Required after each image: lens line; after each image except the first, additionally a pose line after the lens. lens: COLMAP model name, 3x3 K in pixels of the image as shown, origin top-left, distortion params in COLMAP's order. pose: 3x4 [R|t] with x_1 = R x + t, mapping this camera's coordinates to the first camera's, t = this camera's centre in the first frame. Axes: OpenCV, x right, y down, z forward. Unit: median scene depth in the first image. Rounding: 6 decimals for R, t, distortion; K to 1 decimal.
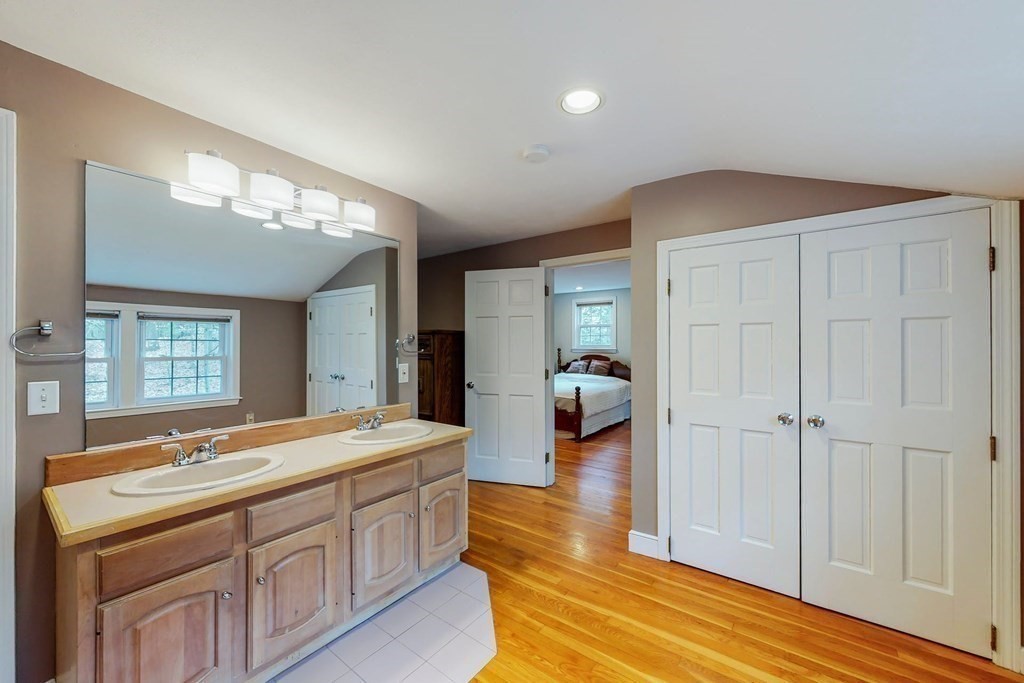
lens RADIAL K [[391.1, 0, 512.0], [0, 391.1, 341.5], [0, 0, 1]] dist [-0.000816, -0.000010]
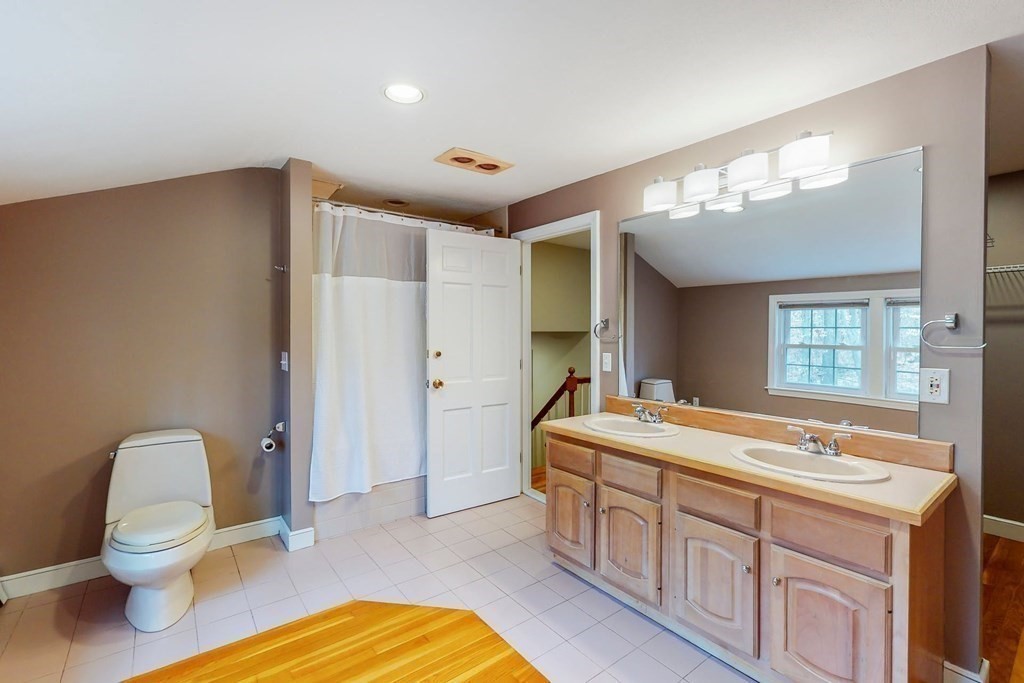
lens RADIAL K [[457.6, 0, 510.5], [0, 457.6, 337.6], [0, 0, 1]] dist [0.000321, 0.000054]
pose [[-0.273027, 0.011597, -0.961936, 0.716378], [0.006063, 0.999928, 0.010335, 0.005919], [0.961987, -0.003010, -0.273078, 0.869588]]
